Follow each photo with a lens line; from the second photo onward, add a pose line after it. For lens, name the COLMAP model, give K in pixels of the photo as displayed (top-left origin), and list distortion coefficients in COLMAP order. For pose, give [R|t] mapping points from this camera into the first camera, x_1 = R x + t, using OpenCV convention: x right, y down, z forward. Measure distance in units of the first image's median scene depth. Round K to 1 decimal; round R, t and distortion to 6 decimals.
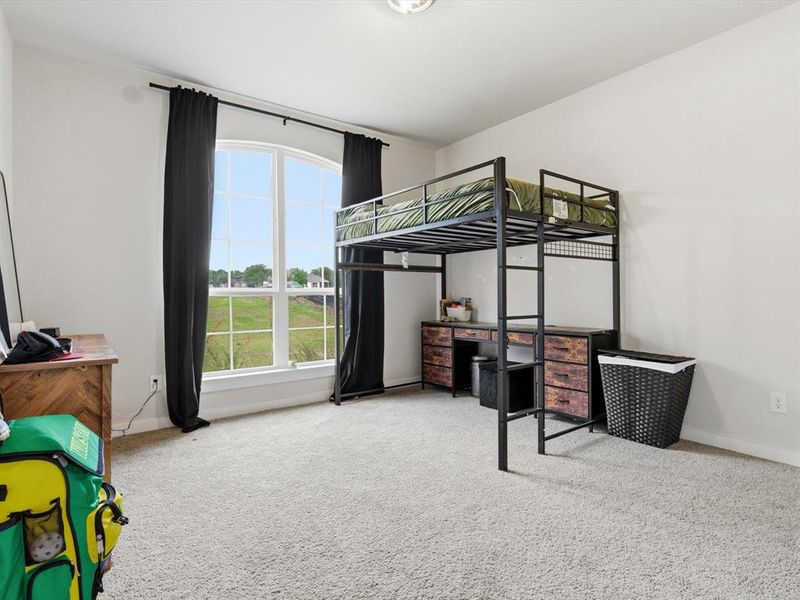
lens RADIAL K [[428.8, 0, 399.6], [0, 428.8, 297.0], [0, 0, 1]] dist [0.002291, 0.000361]
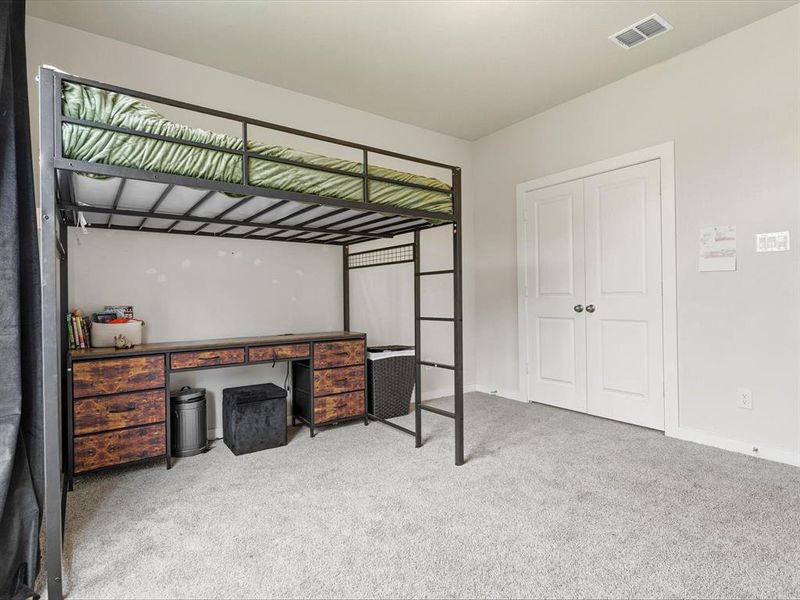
lens RADIAL K [[428.8, 0, 399.6], [0, 428.8, 297.0], [0, 0, 1]] dist [0.002291, 0.000361]
pose [[0.003434, 0.014796, 0.999885, -0.623112], [0.013989, 0.999792, -0.014843, 0.005074], [-0.999896, 0.014039, 0.003226, 0.861734]]
